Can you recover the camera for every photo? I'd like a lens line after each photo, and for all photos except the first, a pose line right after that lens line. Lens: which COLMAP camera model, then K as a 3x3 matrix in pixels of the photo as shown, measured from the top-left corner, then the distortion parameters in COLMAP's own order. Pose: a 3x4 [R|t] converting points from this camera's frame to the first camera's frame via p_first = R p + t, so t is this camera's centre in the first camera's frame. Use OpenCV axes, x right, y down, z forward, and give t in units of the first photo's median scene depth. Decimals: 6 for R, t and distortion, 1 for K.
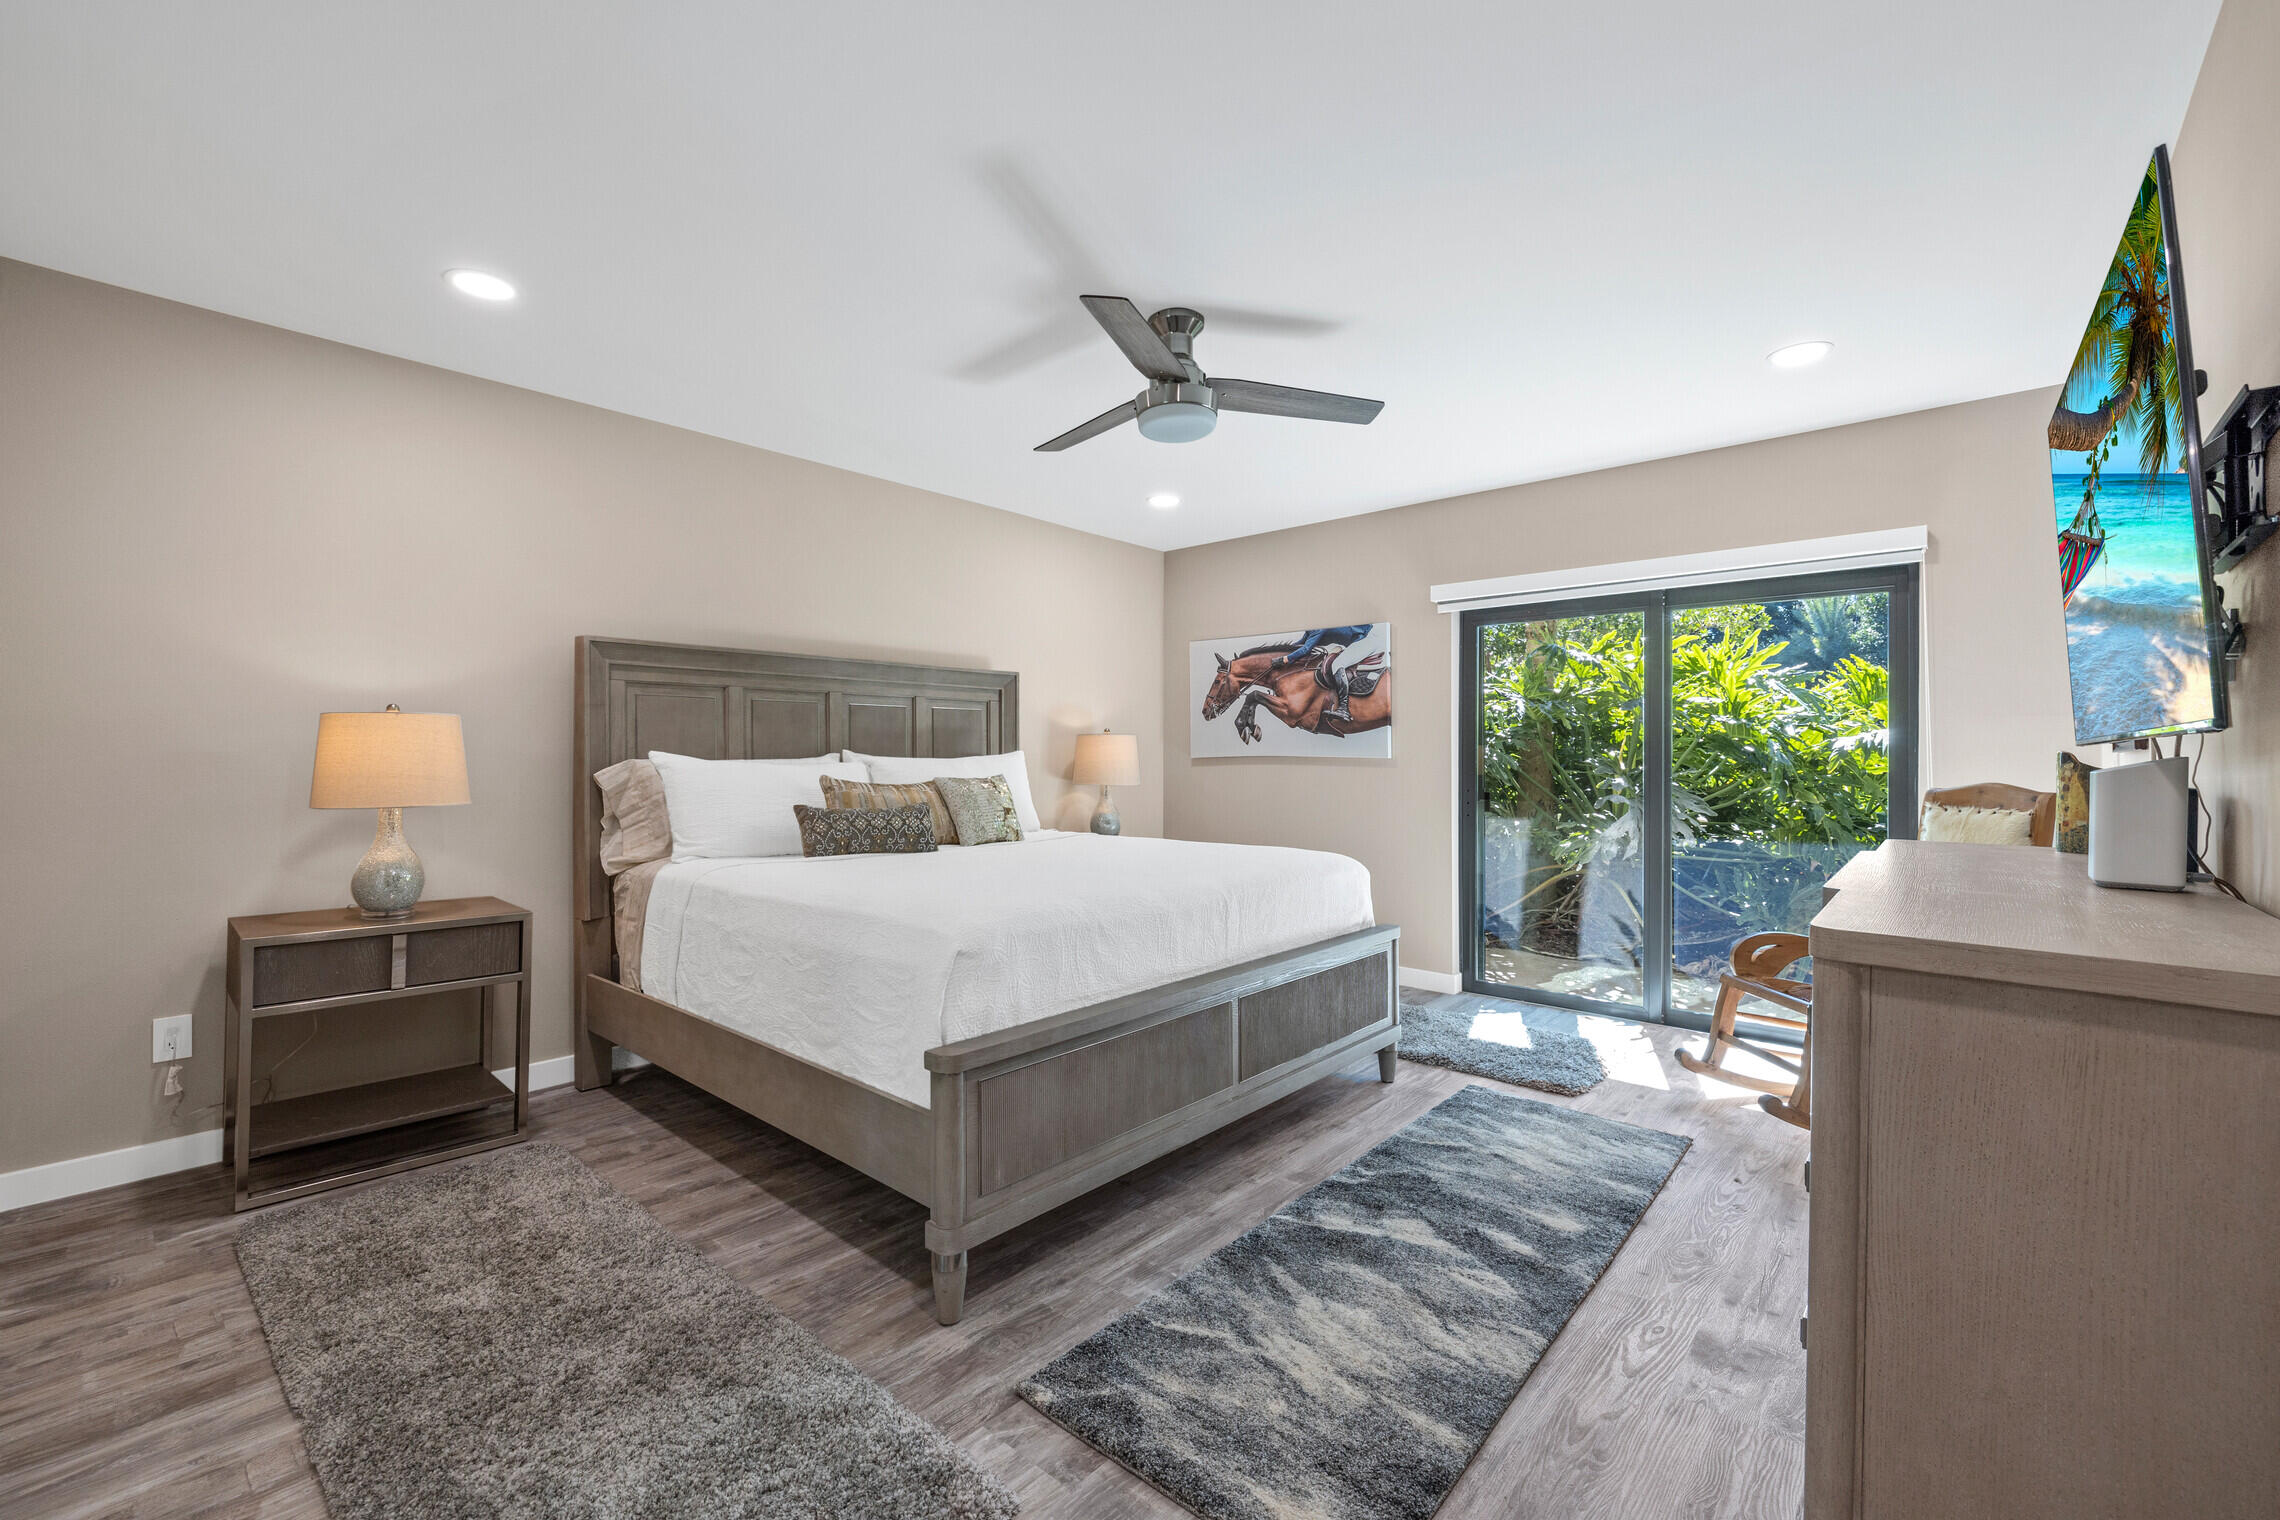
lens RADIAL K [[951.3, 0, 1134.8], [0, 951.3, 764.5], [0, 0, 1]] dist [-0.000215, -0.000109]
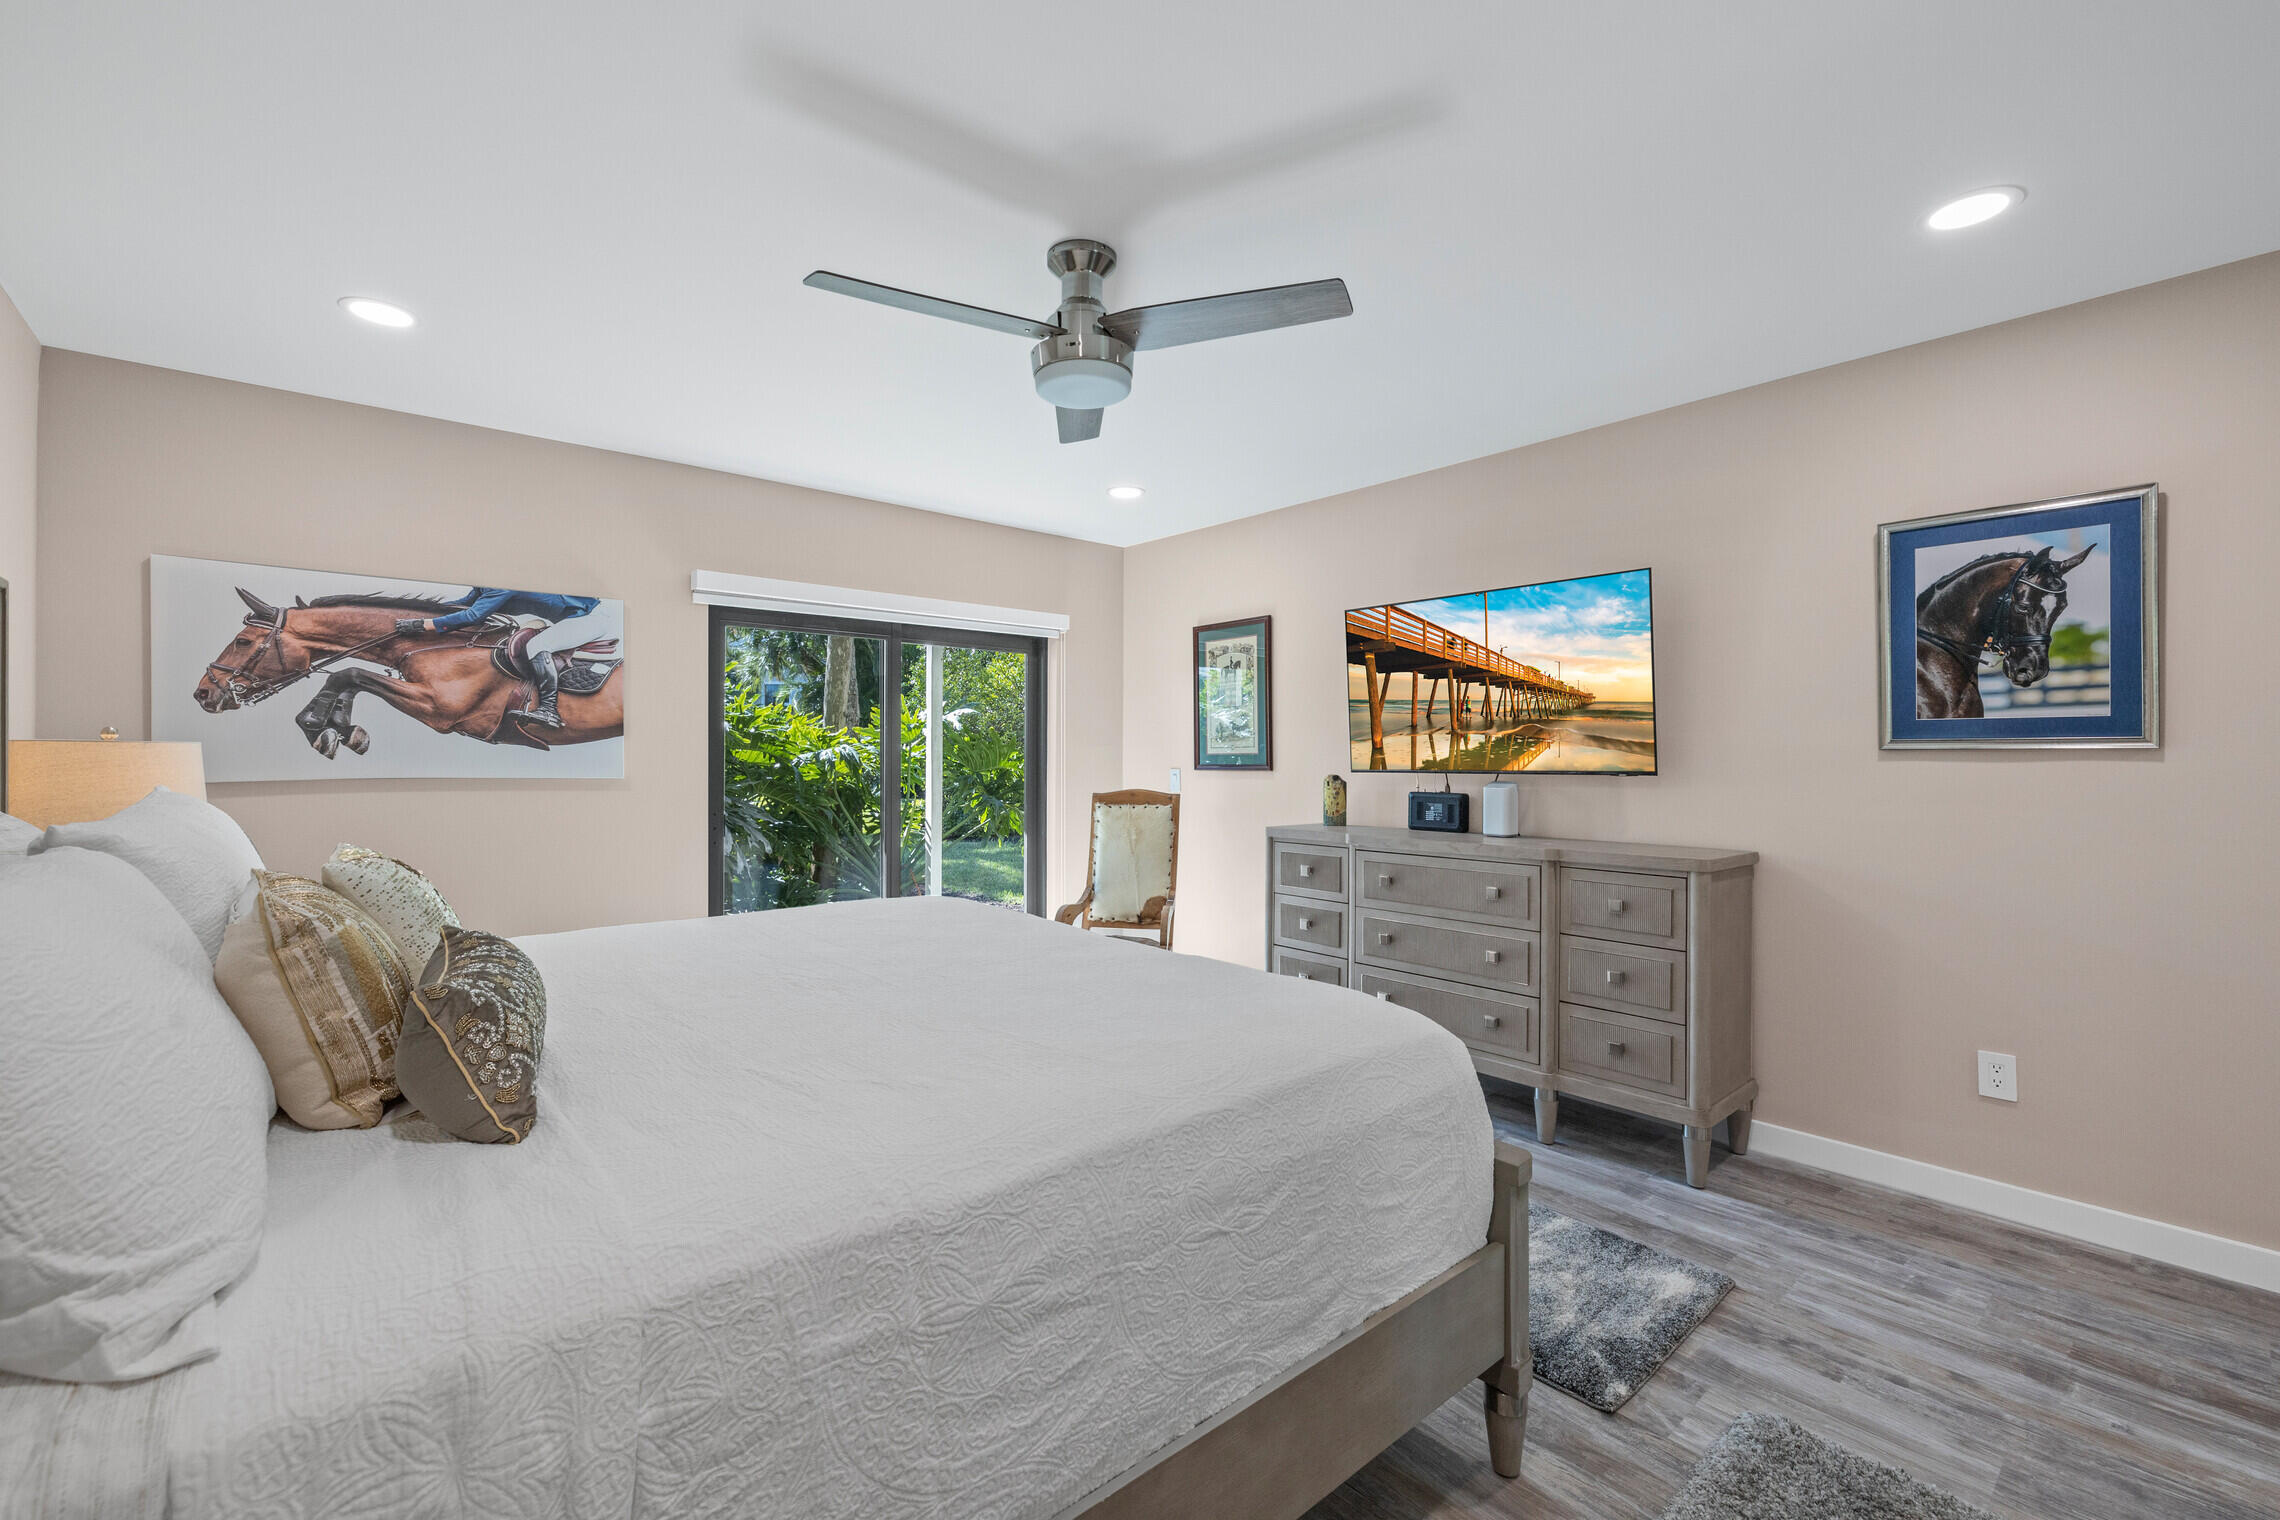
lens RADIAL K [[951.3, 0, 1143.4], [0, 951.3, 754.2], [0, 0, 1]] dist [-0.000215, -0.000109]
pose [[0.128269, -0.000159, 0.991739, -0.425080], [0.004022, 0.999992, -0.000360, -0.023687], [-0.991731, 0.004035, 0.128268, 0.474319]]
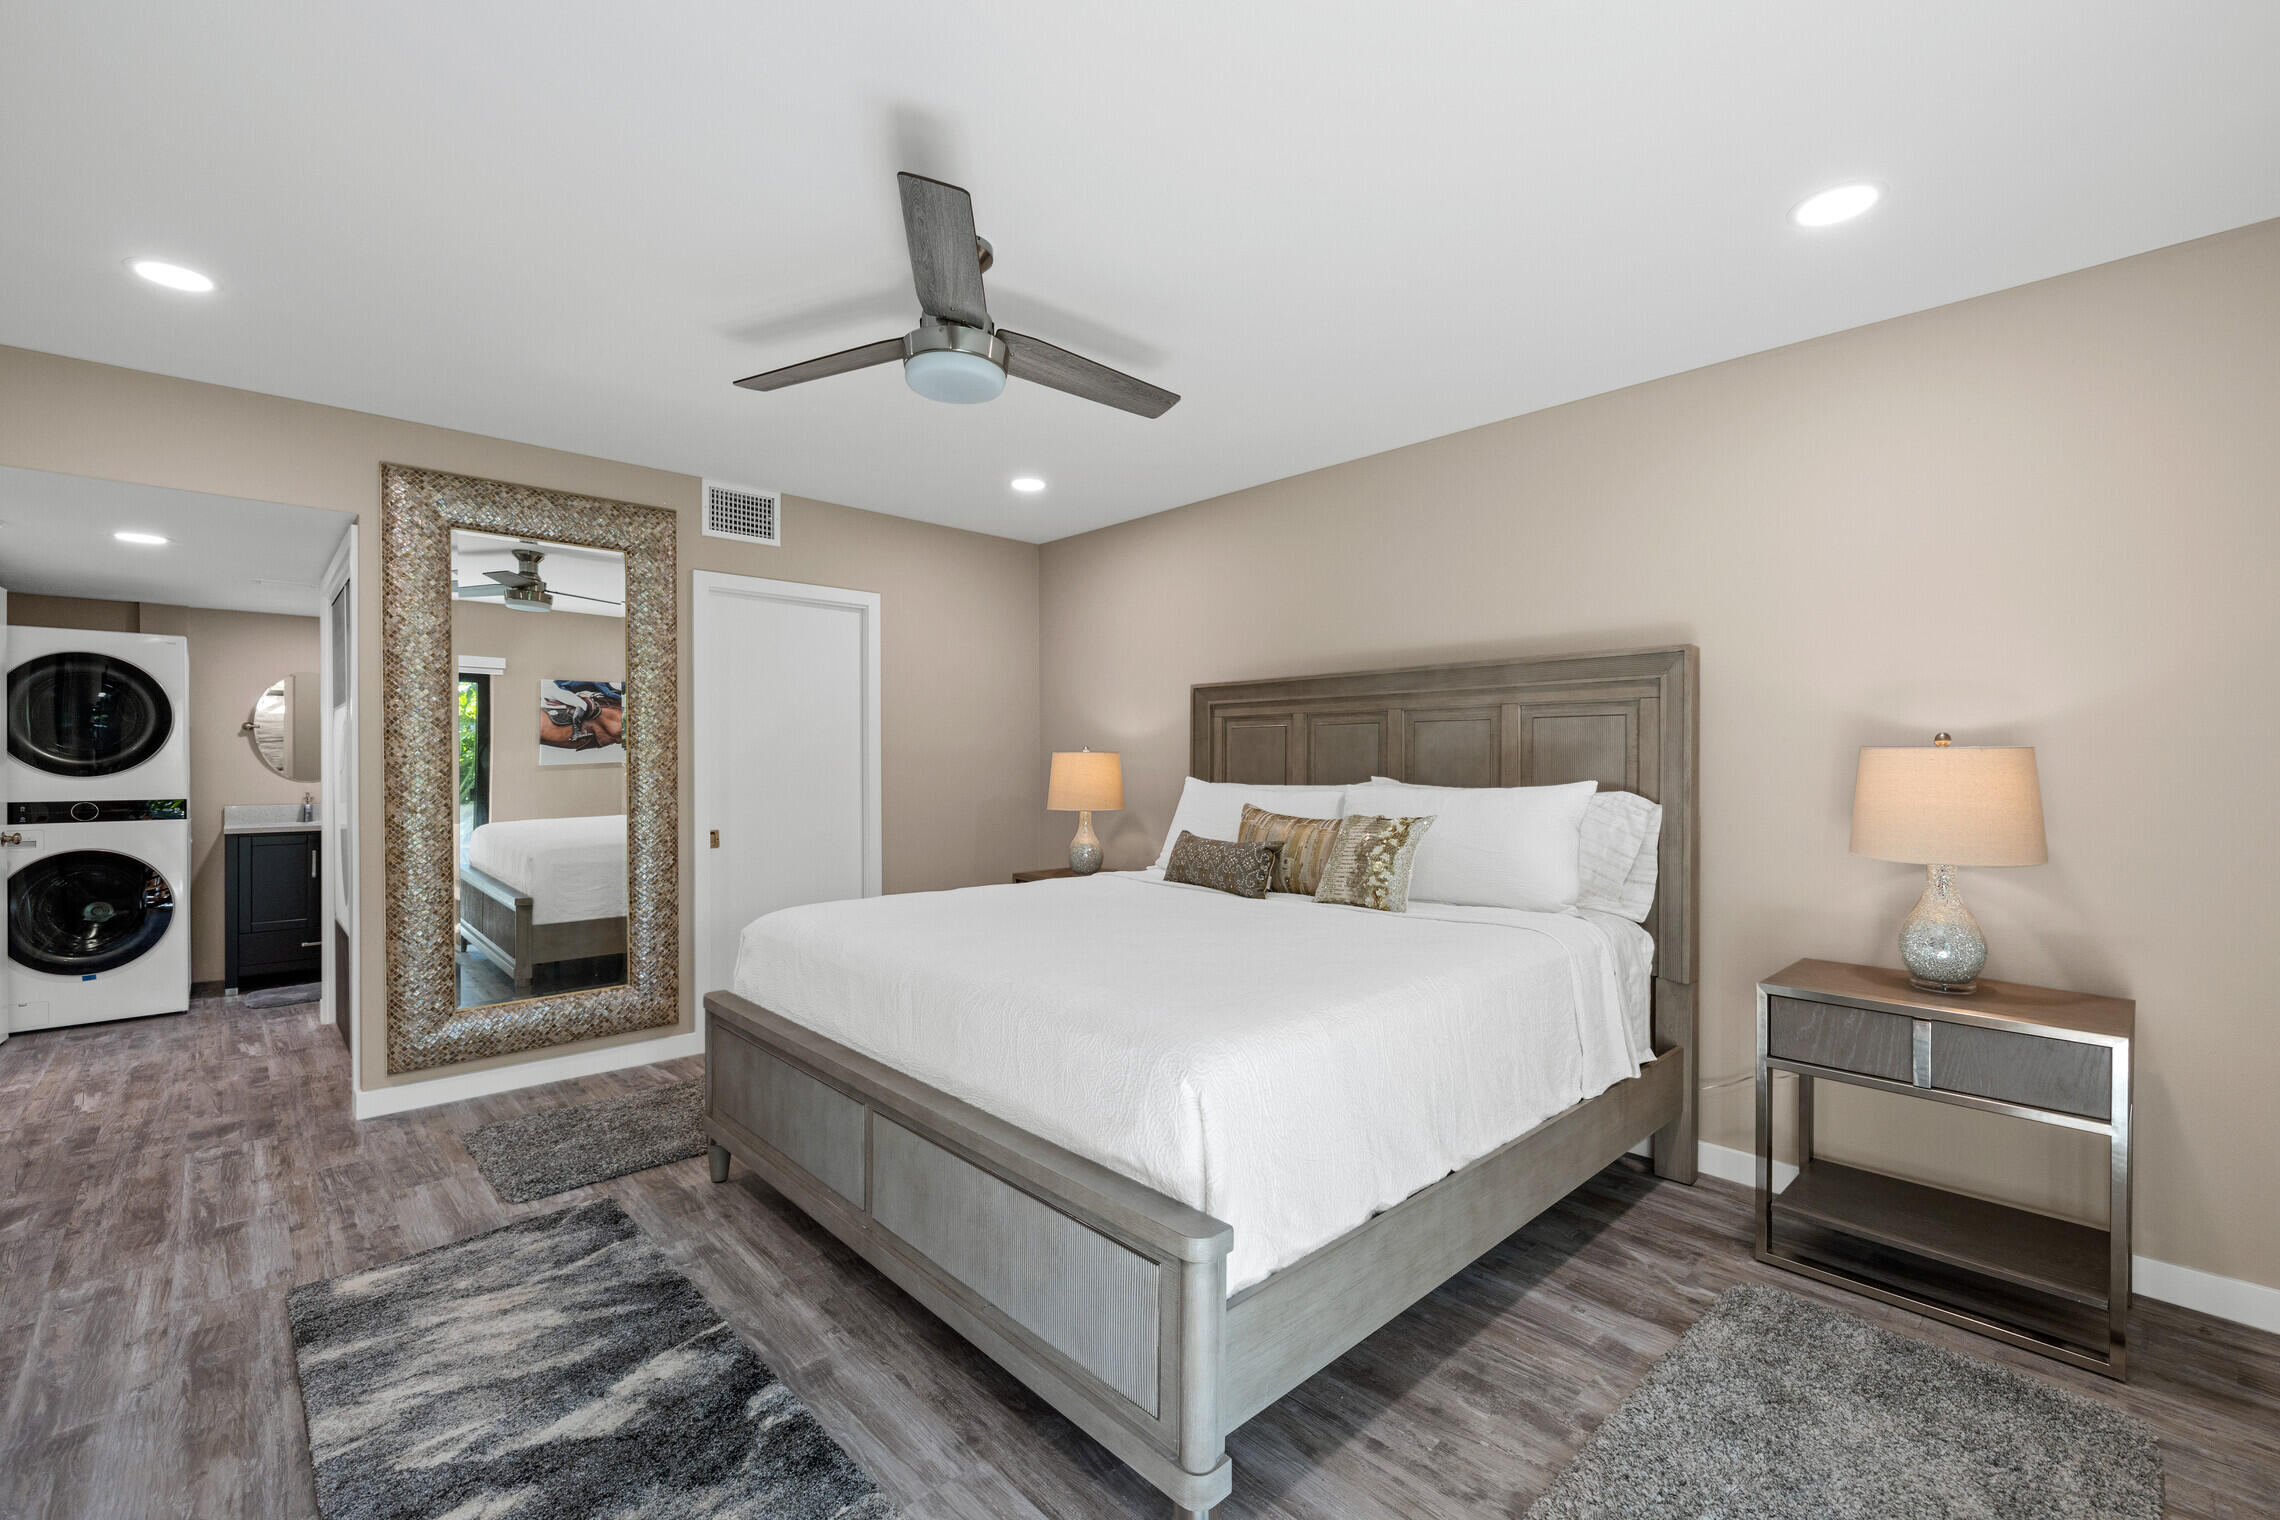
lens RADIAL K [[951.3, 0, 1131.8], [0, 951.3, 757.5], [0, 0, 1]] dist [-0.000215, -0.000109]
pose [[-0.086820, -0.002780, -0.996220, 0.468369], [-0.006592, 0.999976, -0.002216, -0.023365], [0.996202, 0.006375, -0.086836, 0.684158]]
